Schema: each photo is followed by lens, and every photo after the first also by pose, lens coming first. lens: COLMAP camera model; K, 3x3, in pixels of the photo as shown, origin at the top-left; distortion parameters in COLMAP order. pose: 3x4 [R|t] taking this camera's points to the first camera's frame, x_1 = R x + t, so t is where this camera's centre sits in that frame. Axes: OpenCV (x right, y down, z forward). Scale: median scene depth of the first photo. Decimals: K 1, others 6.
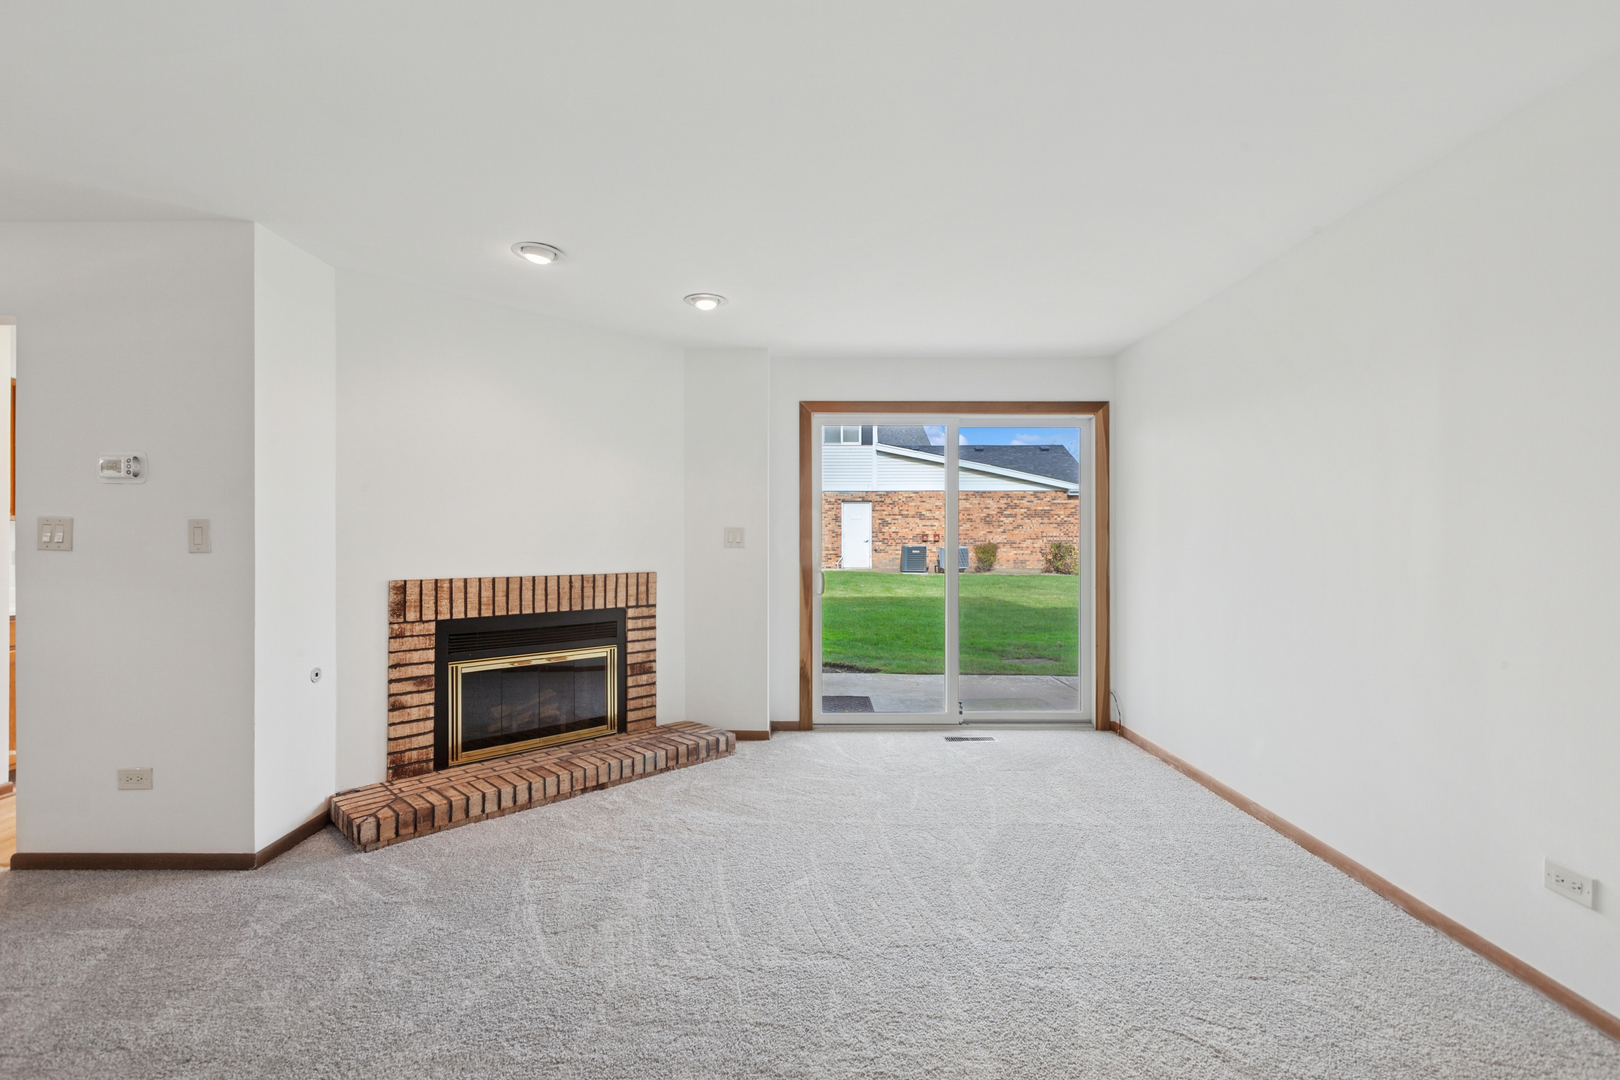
lens RADIAL K [[735.3, 0, 810.0], [0, 735.3, 540.0], [0, 0, 1]] dist [0.001205, 0.000638]
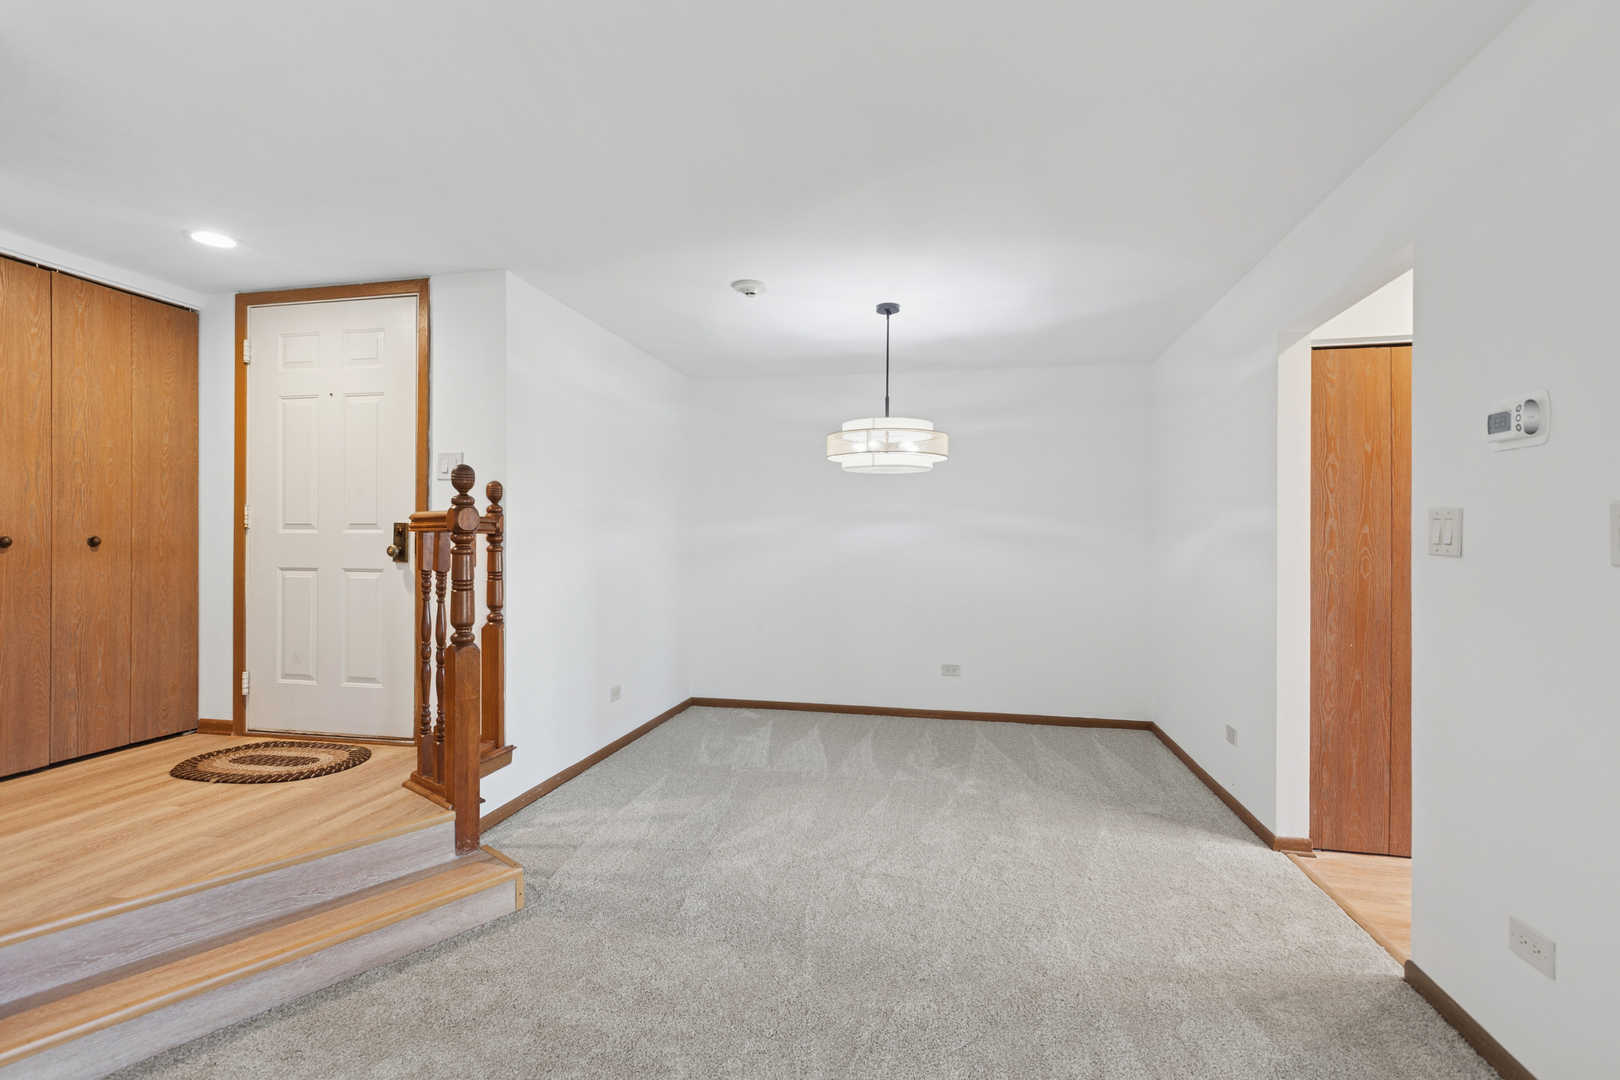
lens RADIAL K [[738.4, 0, 810.9], [0, 738.4, 520.0], [0, 0, 1]] dist [0.001176, -0.000169]
pose [[-0.207653, -0.026999, -0.977830, -0.149506], [-0.000226, 0.999620, -0.027552, 0.001314], [0.978202, -0.005501, -0.207581, 0.411608]]
